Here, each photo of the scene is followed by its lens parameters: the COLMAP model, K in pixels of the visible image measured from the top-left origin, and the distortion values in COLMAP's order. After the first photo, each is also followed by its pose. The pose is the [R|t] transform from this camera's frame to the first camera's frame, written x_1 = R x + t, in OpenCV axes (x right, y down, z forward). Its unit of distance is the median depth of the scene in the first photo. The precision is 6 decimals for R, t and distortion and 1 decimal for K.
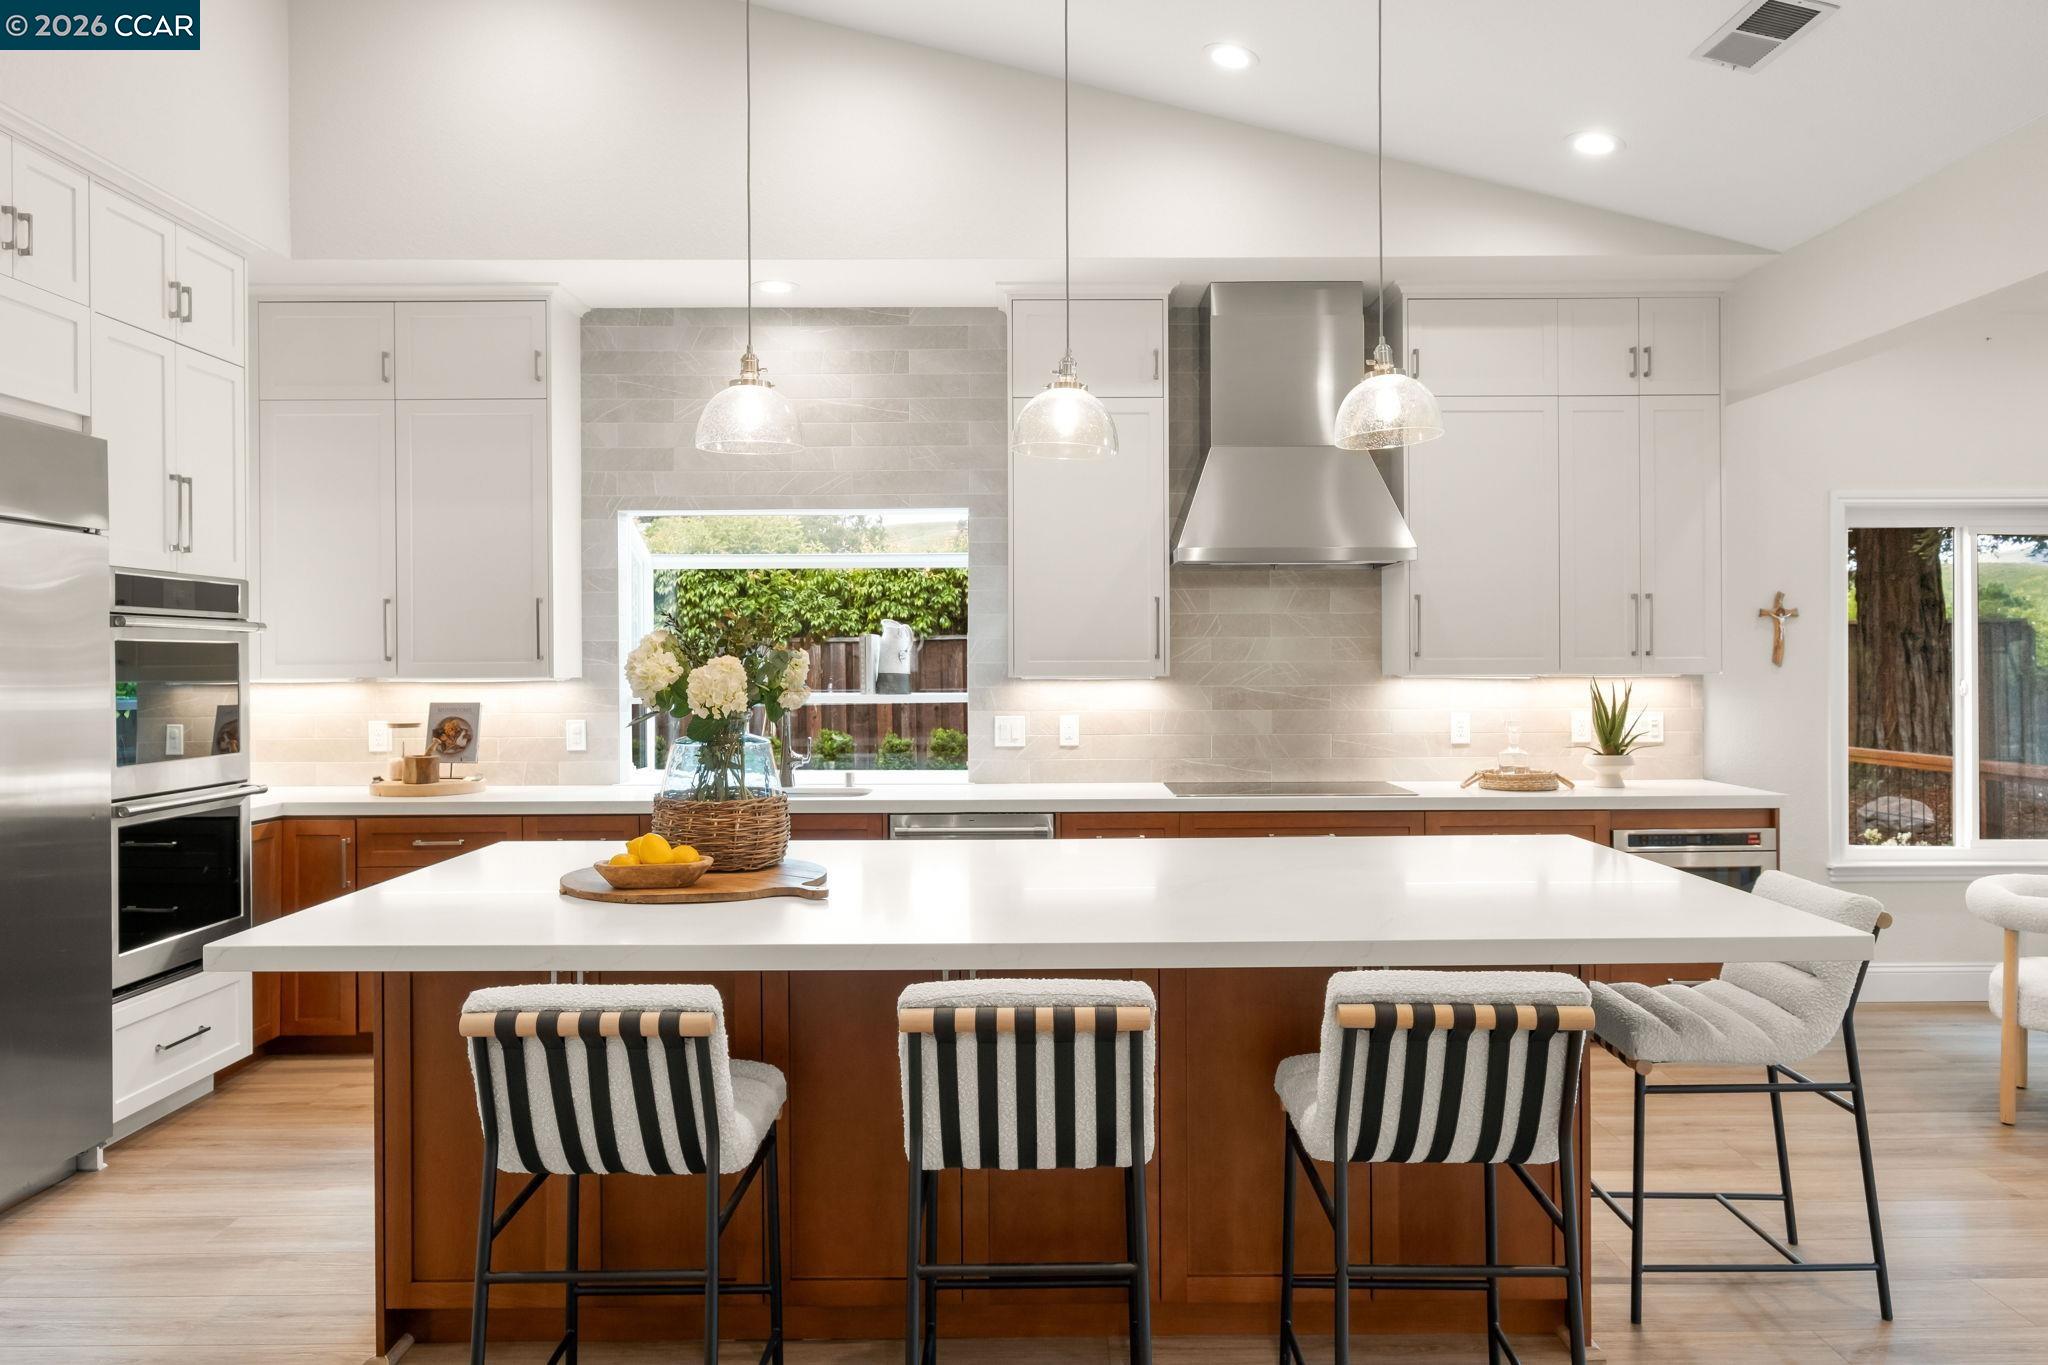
lens RADIAL K [[1389.2, 0, 1016.4], [0, 1389.2, 669.7], [0, 0, 1]] dist [0.002719, 0.008007]
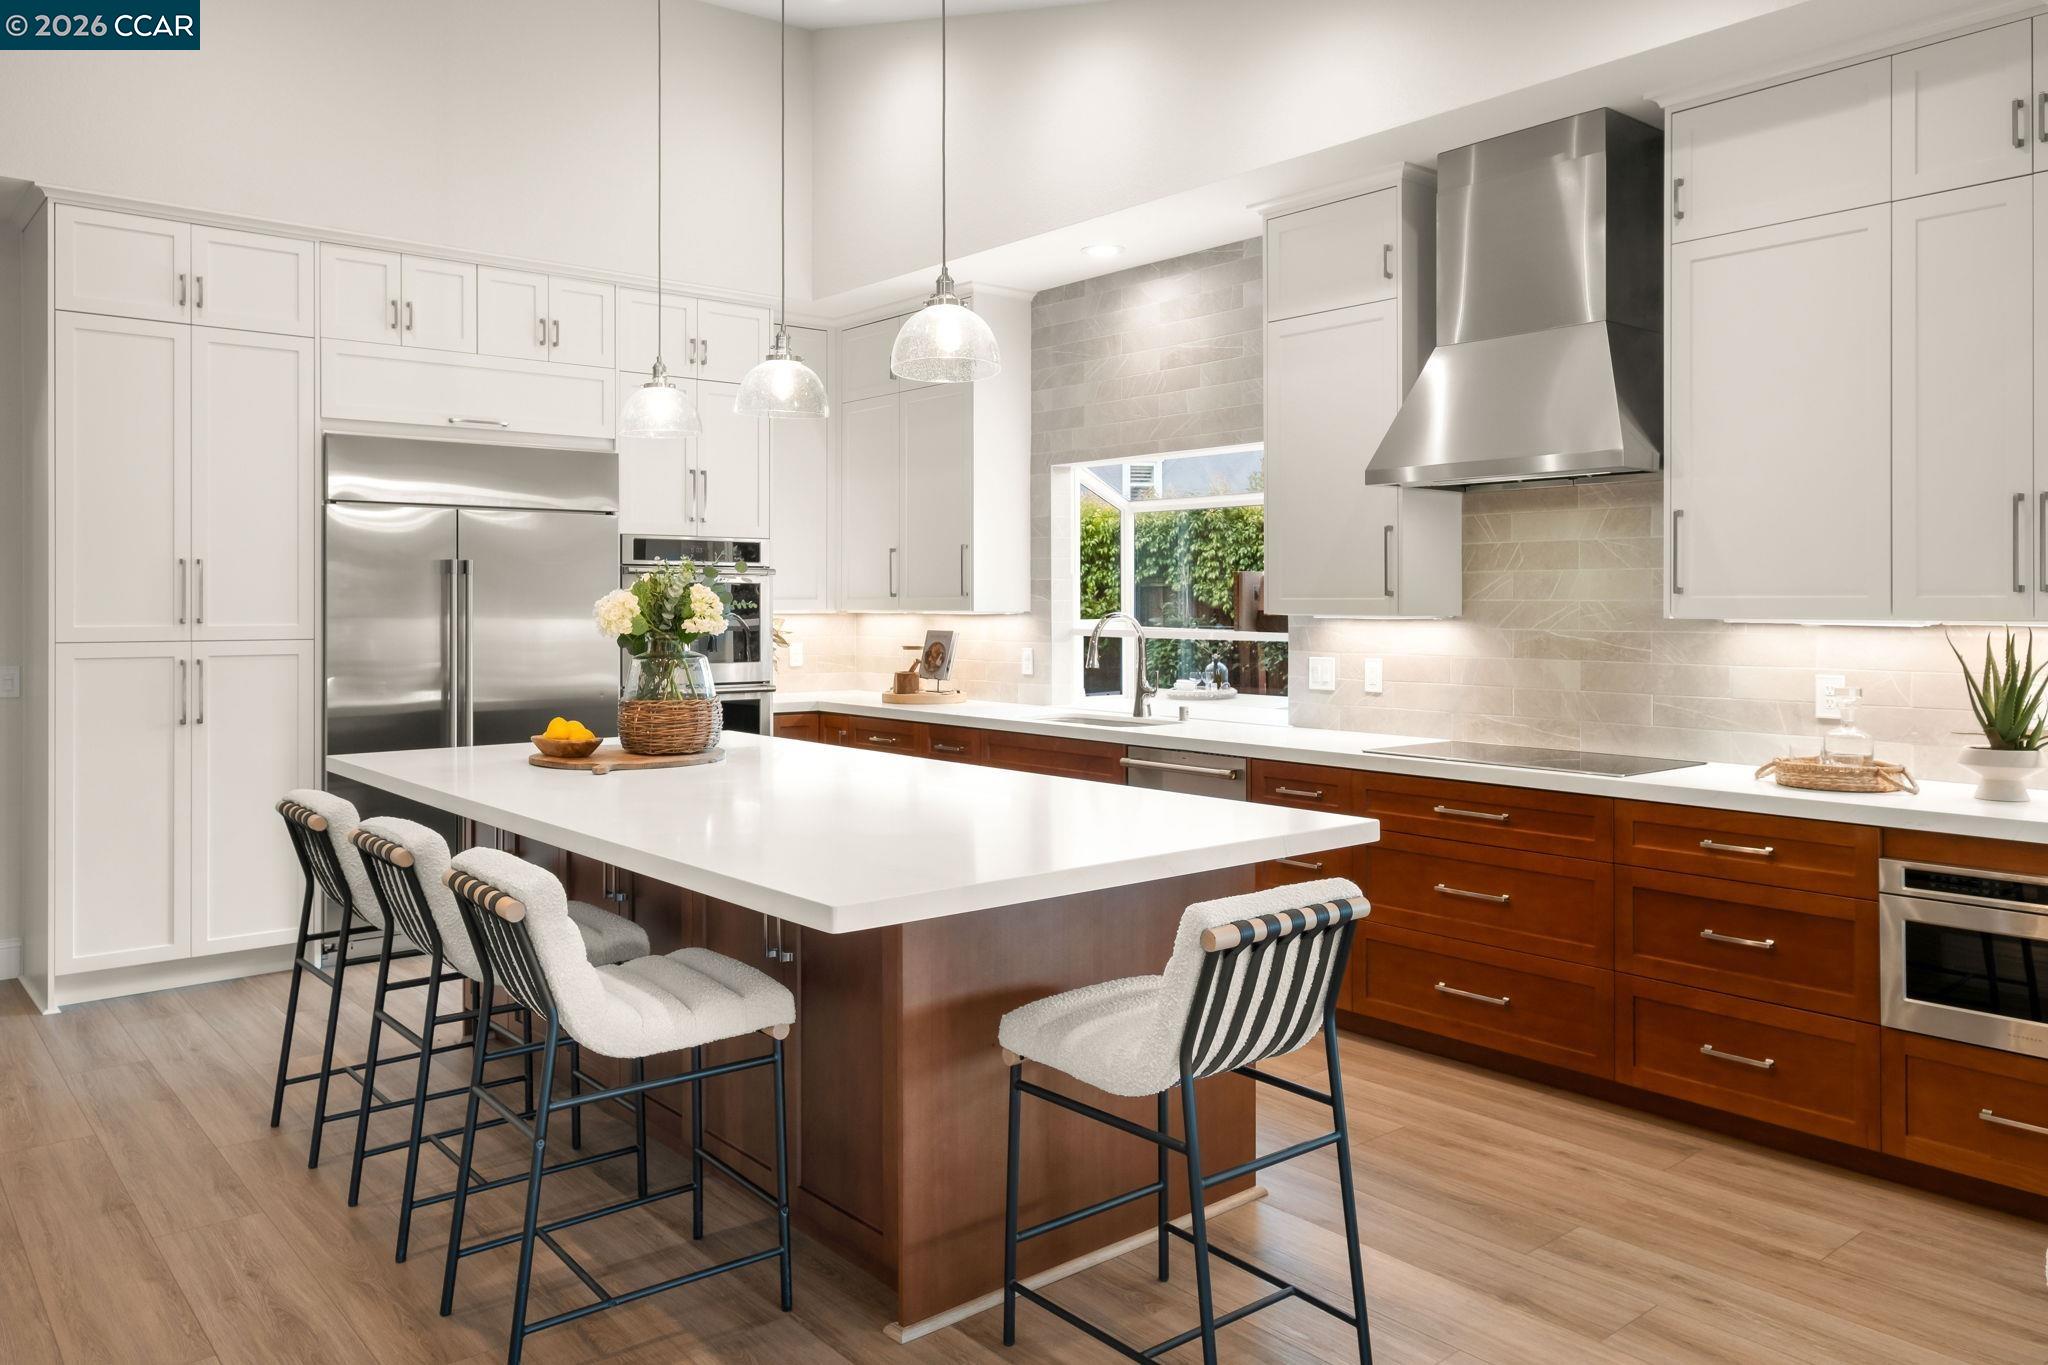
lens RADIAL K [[1480.6, 0, 1055.2], [0, 1480.6, 598.8], [0, 0, 1]] dist [0.018510, 0.001694]
pose [[0.639509, 0.003097, -0.768778, 0.654355], [-0.008166, 0.999963, -0.002764, -0.001703], [0.768740, 0.008045, 0.639510, 0.227129]]
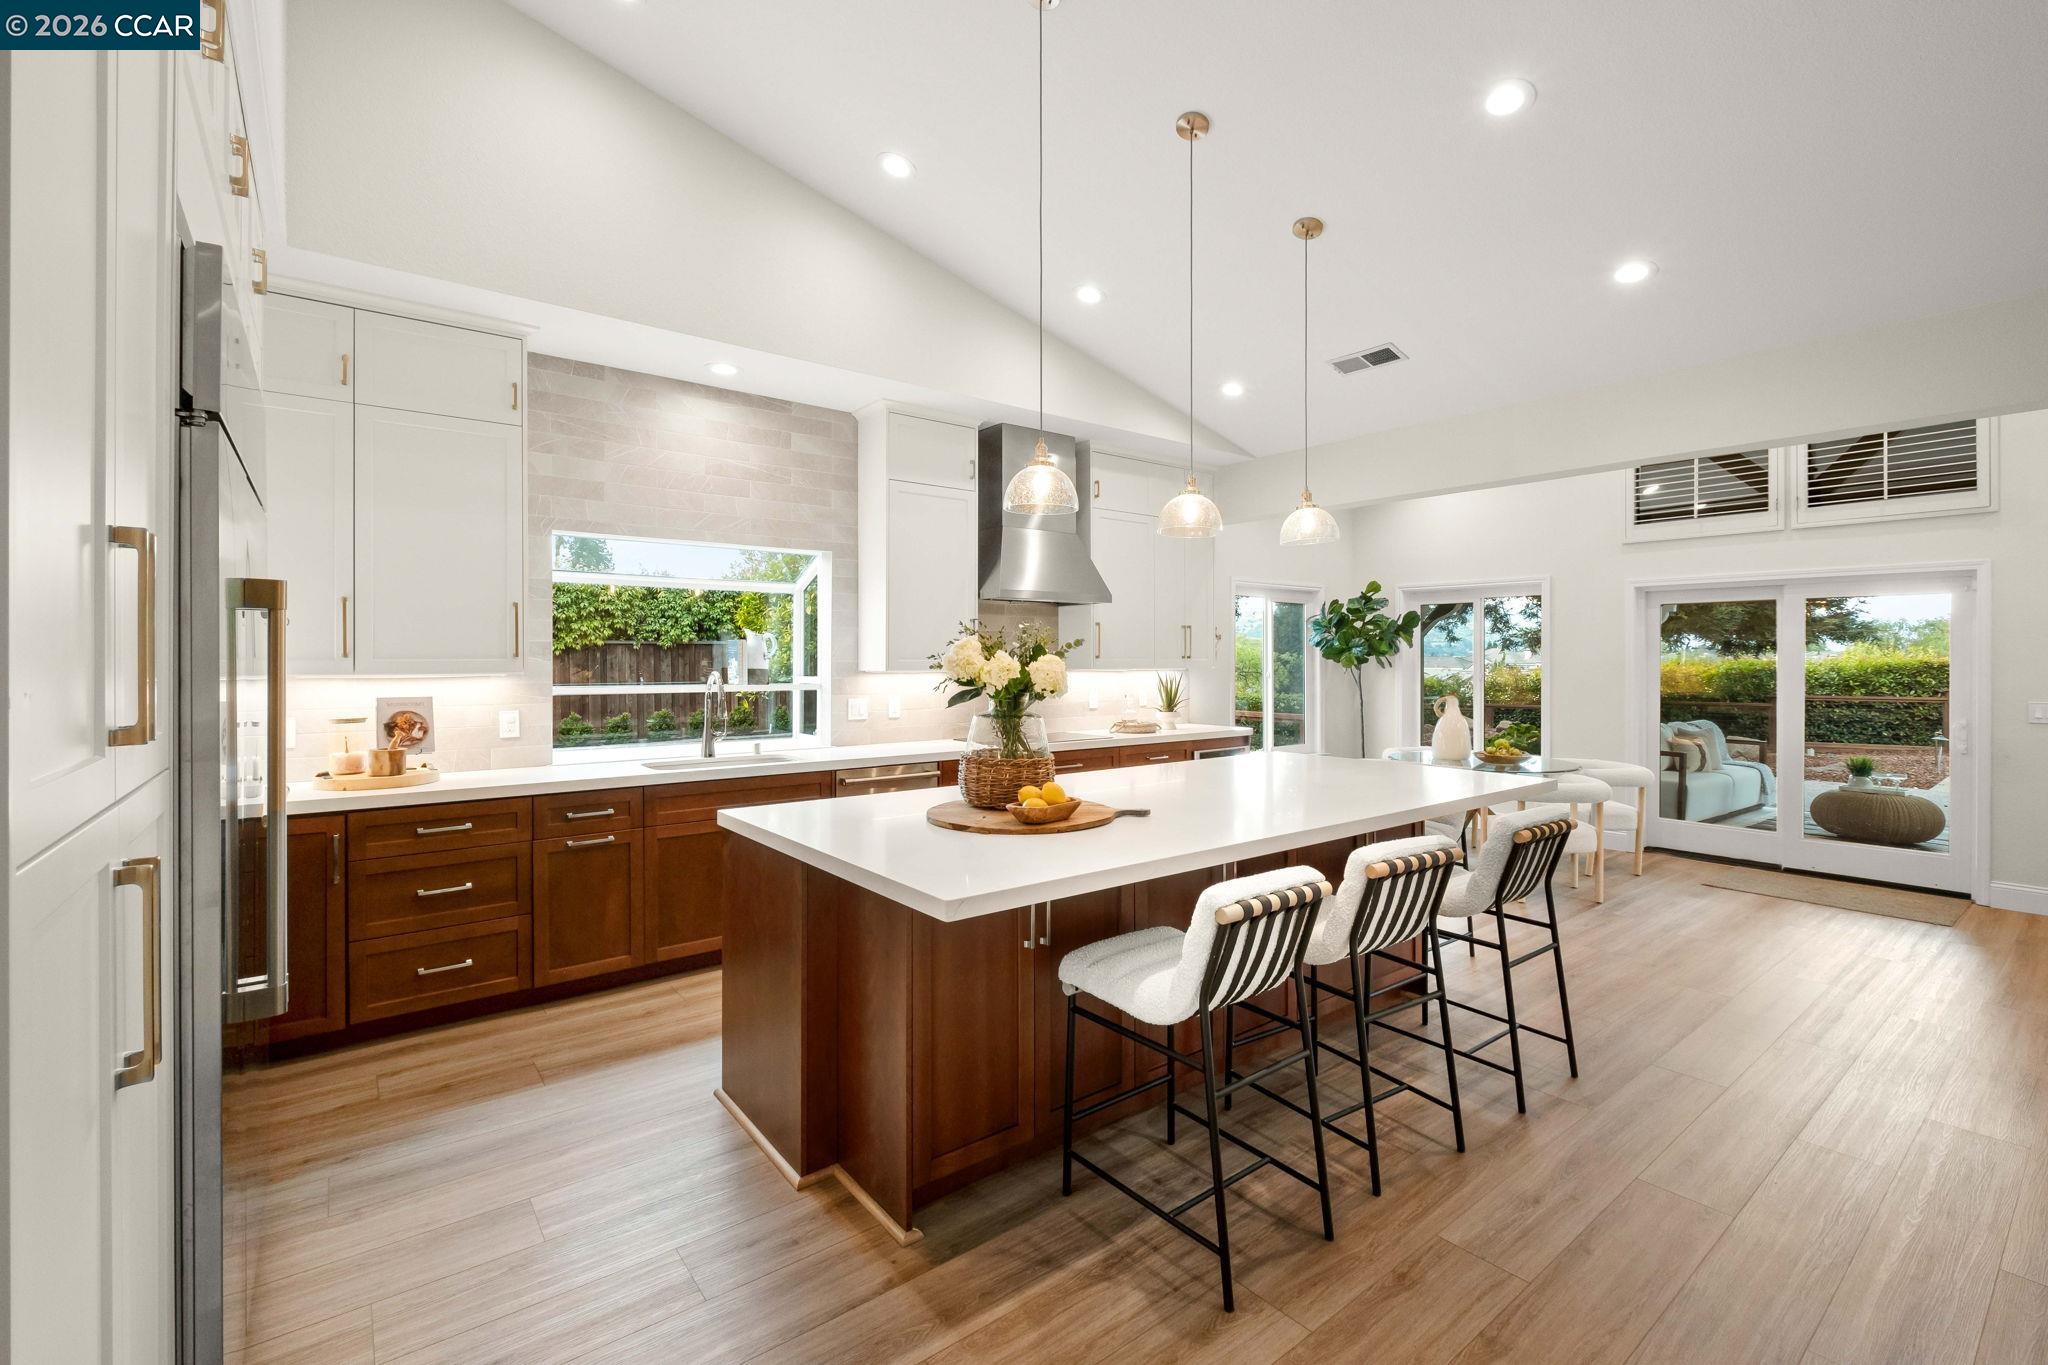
lens RADIAL K [[871.9, 0, 1030.8], [0, 871.9, 672.0], [0, 0, 1]] dist [0.004670, 0.000016]
pose [[0.796108, -0.005024, 0.605133, -0.413606], [0.002815, 0.999985, 0.004598, 0.002393], [-0.605147, -0.001957, 0.796111, 0.174677]]
